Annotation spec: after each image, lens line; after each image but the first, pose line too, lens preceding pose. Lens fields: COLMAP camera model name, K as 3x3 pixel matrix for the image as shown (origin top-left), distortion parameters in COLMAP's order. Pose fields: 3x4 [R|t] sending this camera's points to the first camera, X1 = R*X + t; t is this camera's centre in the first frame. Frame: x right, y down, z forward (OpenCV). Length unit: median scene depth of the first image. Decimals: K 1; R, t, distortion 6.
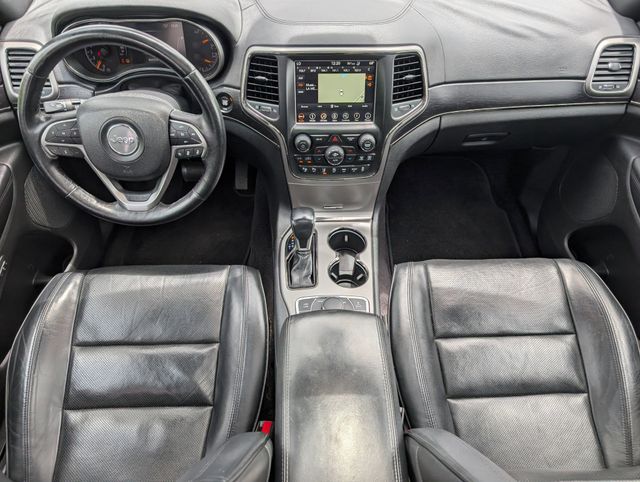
lens RADIAL K [[471.5, 0, 306.3], [0, 471.5, 245.8], [0, 0, 1]] dist [0.014407, -0.010043]
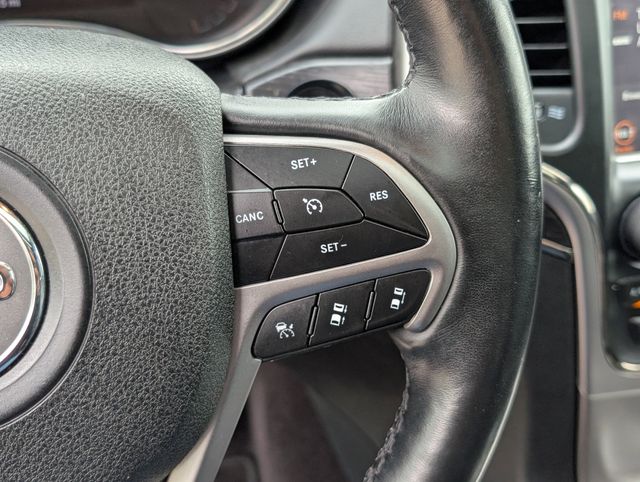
lens RADIAL K [[759.1, 0, 301.6], [0, 759.1, 232.1], [0, 0, 1]] dist [0.024675, 0.000000]
pose [[0.967313, -0.122917, 0.221804, -0.289932], [0.188268, 0.934071, -0.303425, -0.129483], [-0.169884, 0.335265, 0.926680, 0.666291]]
